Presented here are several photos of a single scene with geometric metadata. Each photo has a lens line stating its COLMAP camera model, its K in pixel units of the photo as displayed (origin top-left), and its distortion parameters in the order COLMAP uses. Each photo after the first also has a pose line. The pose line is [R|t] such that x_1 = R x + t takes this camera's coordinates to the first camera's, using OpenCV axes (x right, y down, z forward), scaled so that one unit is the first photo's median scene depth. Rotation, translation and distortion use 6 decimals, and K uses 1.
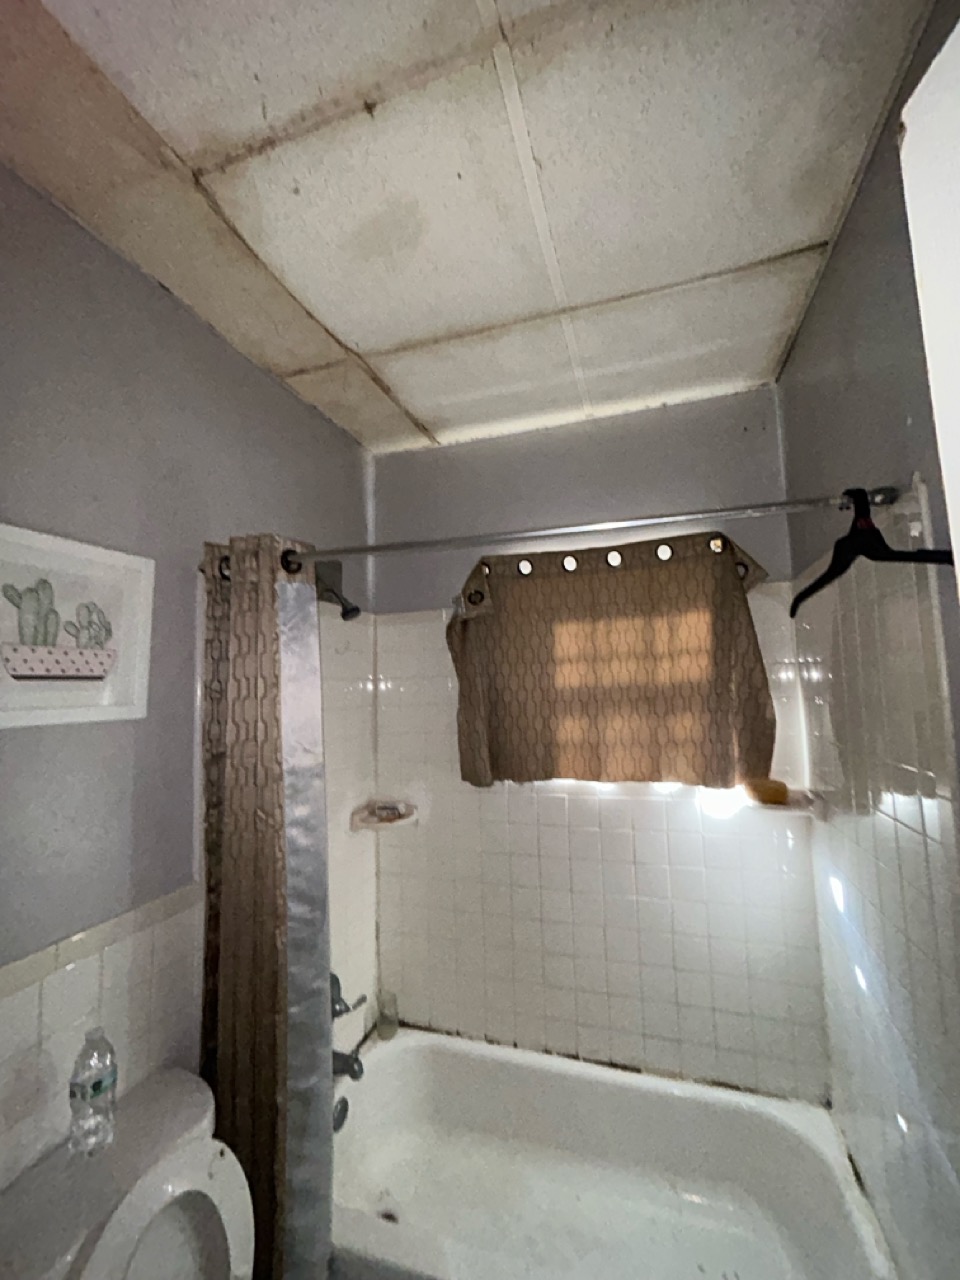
lens RADIAL K [[521.2, 0, 483.6], [0, 521.2, 636.4], [0, 0, 1]] dist [-0.003339, 0.001844]
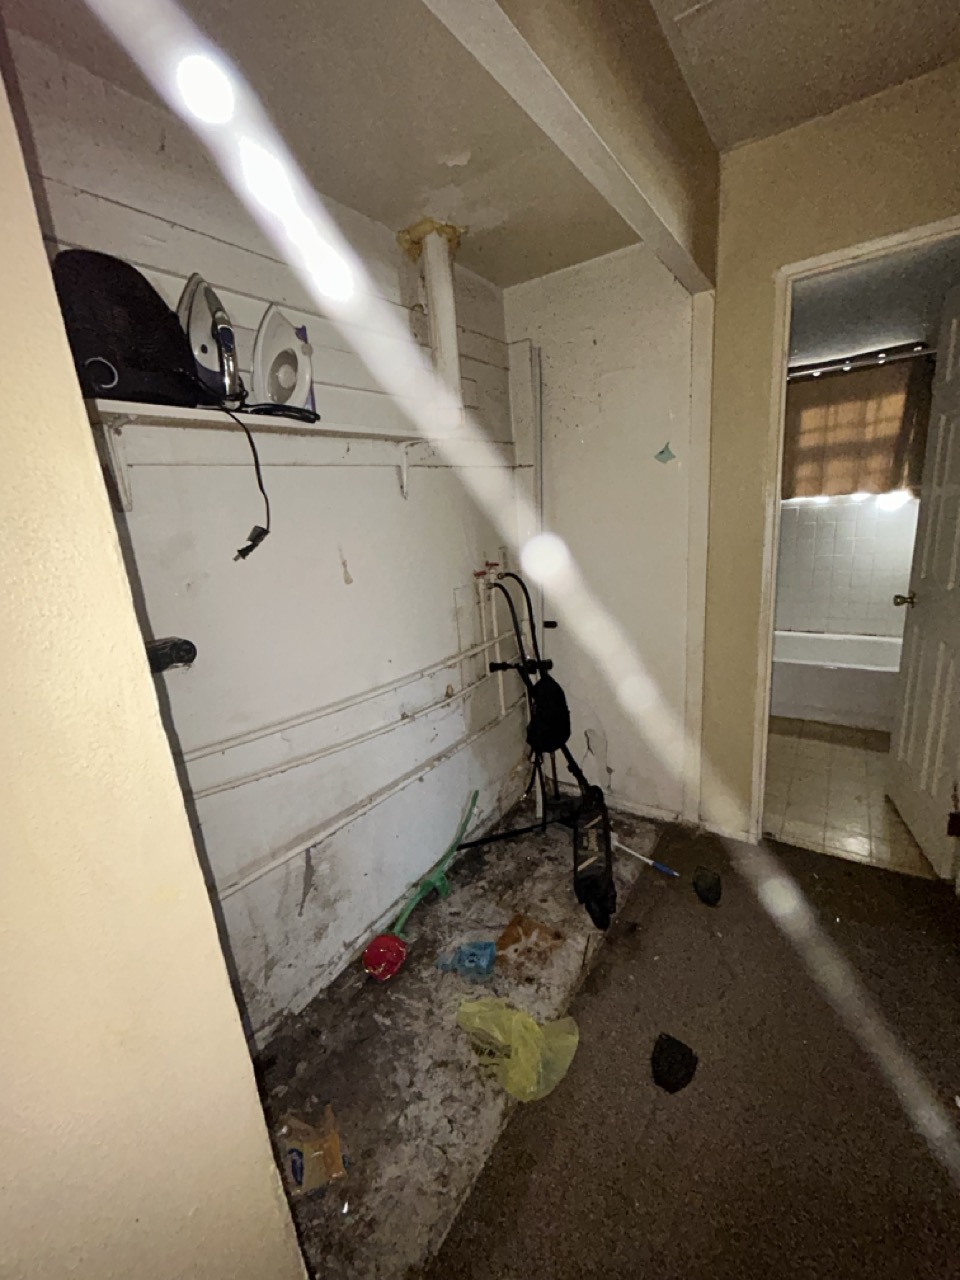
lens RADIAL K [[521.2, 0, 479.0], [0, 521.2, 642.4], [0, 0, 1]] dist [-0.003339, 0.001844]
pose [[0.947930, 0.032121, -0.316854, -0.427844], [0.081167, 0.937681, 0.337885, 0.037129], [0.307961, -0.346010, 0.886249, -1.591206]]
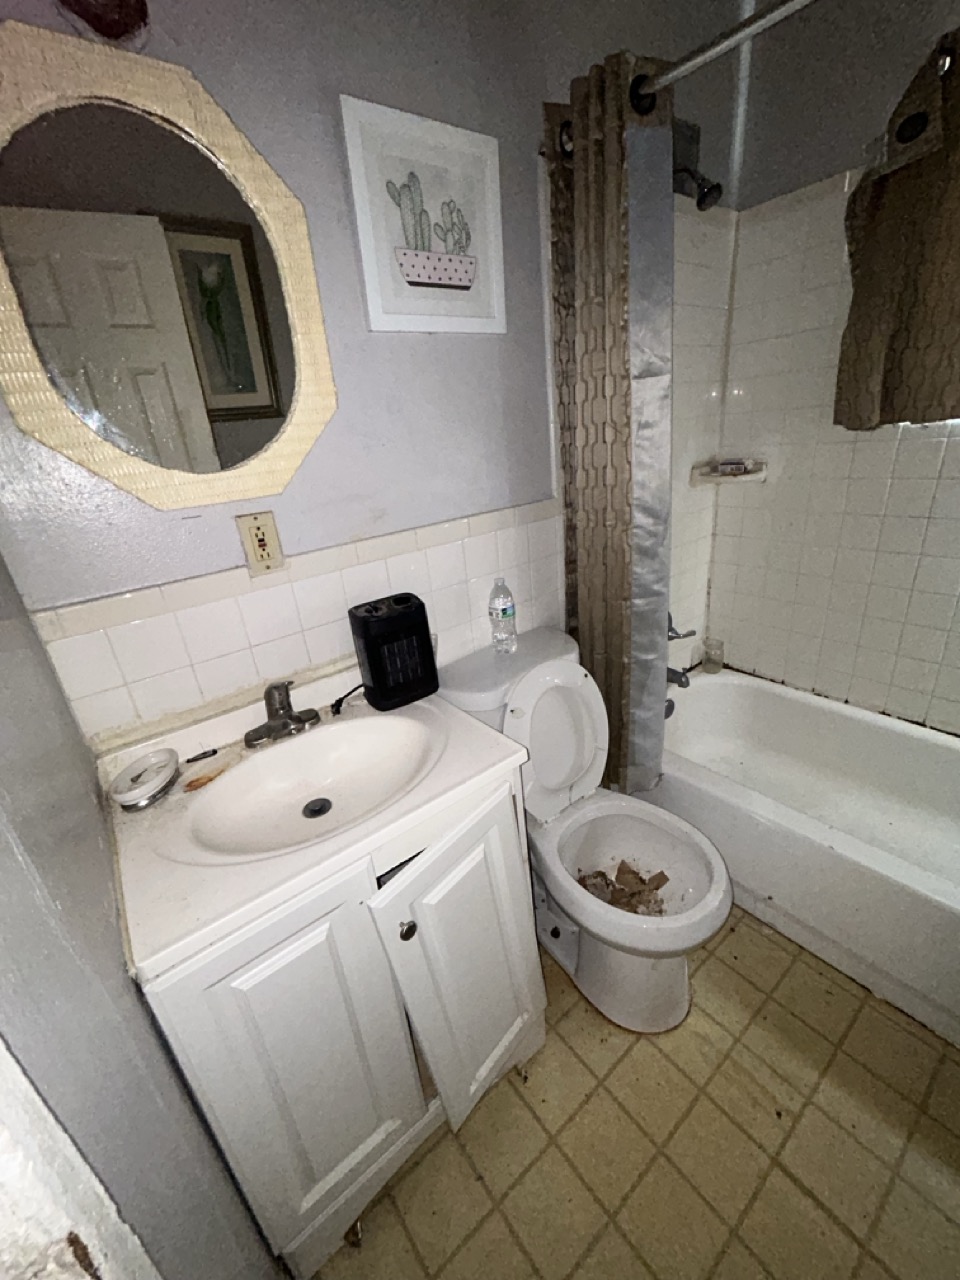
lens RADIAL K [[521.2, 0, 482.7], [0, 521.2, 637.6], [0, 0, 1]] dist [-0.003339, 0.001844]
pose [[0.830454, 0.165962, -0.531793, -0.012523], [0.117654, 0.880813, 0.458614, 0.176370], [0.544522, -0.443425, 0.711948, -0.056241]]
